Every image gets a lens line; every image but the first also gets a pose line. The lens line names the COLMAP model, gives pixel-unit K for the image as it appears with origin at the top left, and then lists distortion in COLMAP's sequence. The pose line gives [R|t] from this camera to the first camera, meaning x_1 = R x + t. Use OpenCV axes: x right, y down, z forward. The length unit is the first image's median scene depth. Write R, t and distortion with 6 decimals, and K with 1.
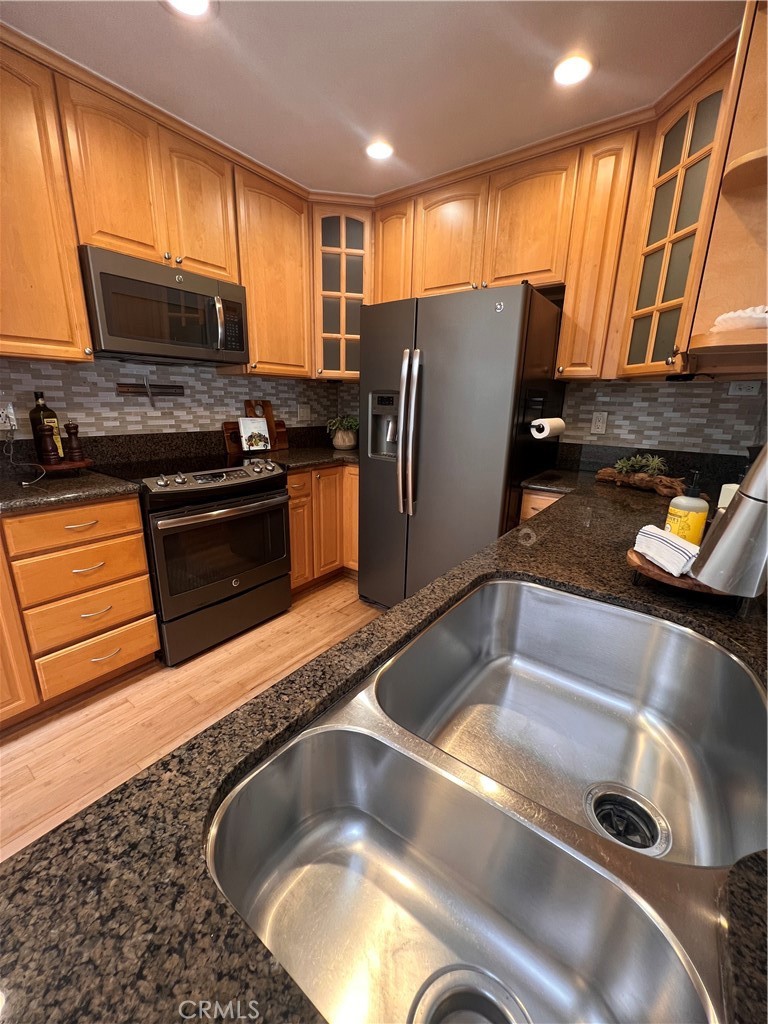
lens RADIAL K [[408.4, 0, 385.4], [0, 408.4, 511.4], [0, 0, 1]] dist [-0.003271, -0.000397]
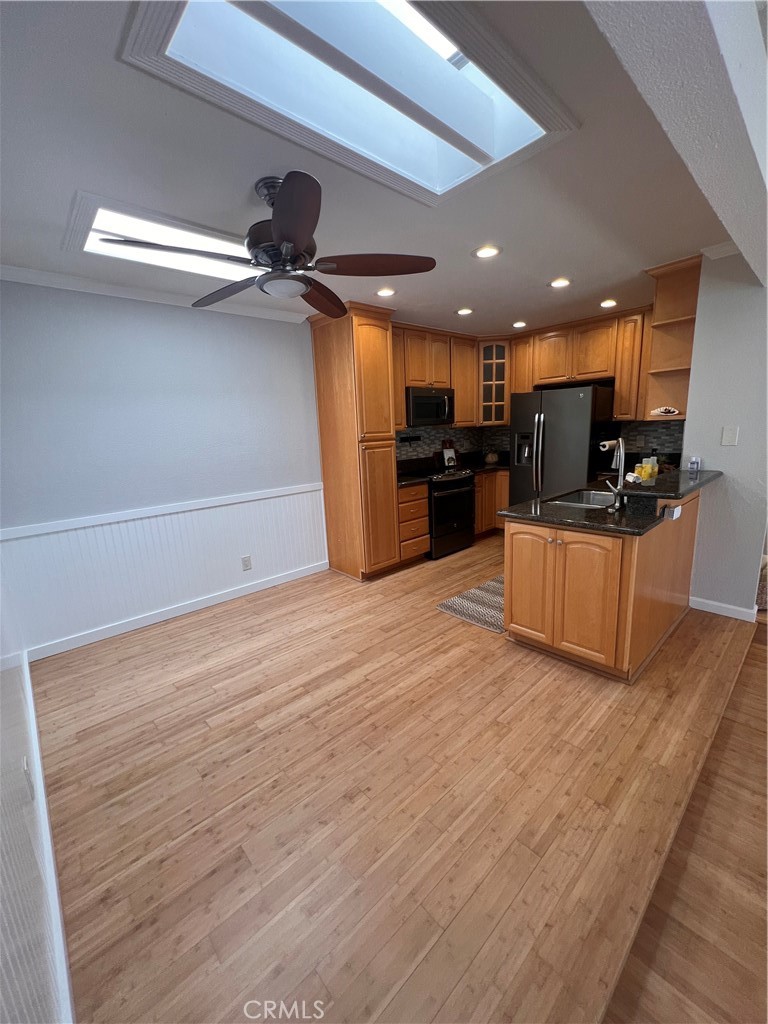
lens RADIAL K [[408.4, 0, 385.7], [0, 408.4, 512.3], [0, 0, 1]] dist [-0.003271, -0.000397]
pose [[0.979938, -0.028191, -0.197299, -0.274144], [0.016477, 0.998016, -0.060764, 0.209508], [0.198621, 0.056294, 0.978458, -1.070947]]
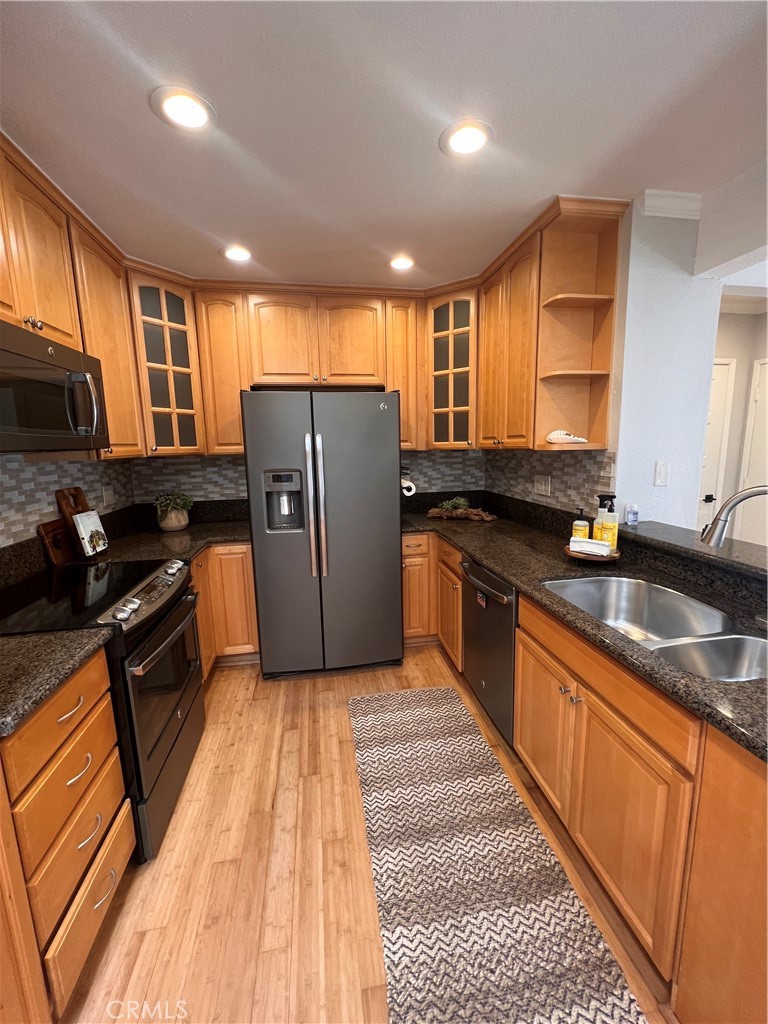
lens RADIAL K [[408.4, 0, 386.6], [0, 408.4, 511.7], [0, 0, 1]] dist [-0.003271, -0.000397]
pose [[0.684411, -0.155640, 0.712291, -0.544905], [0.224924, 0.974371, -0.003214, -0.111722], [-0.693535, 0.162411, 0.701877, 0.067345]]
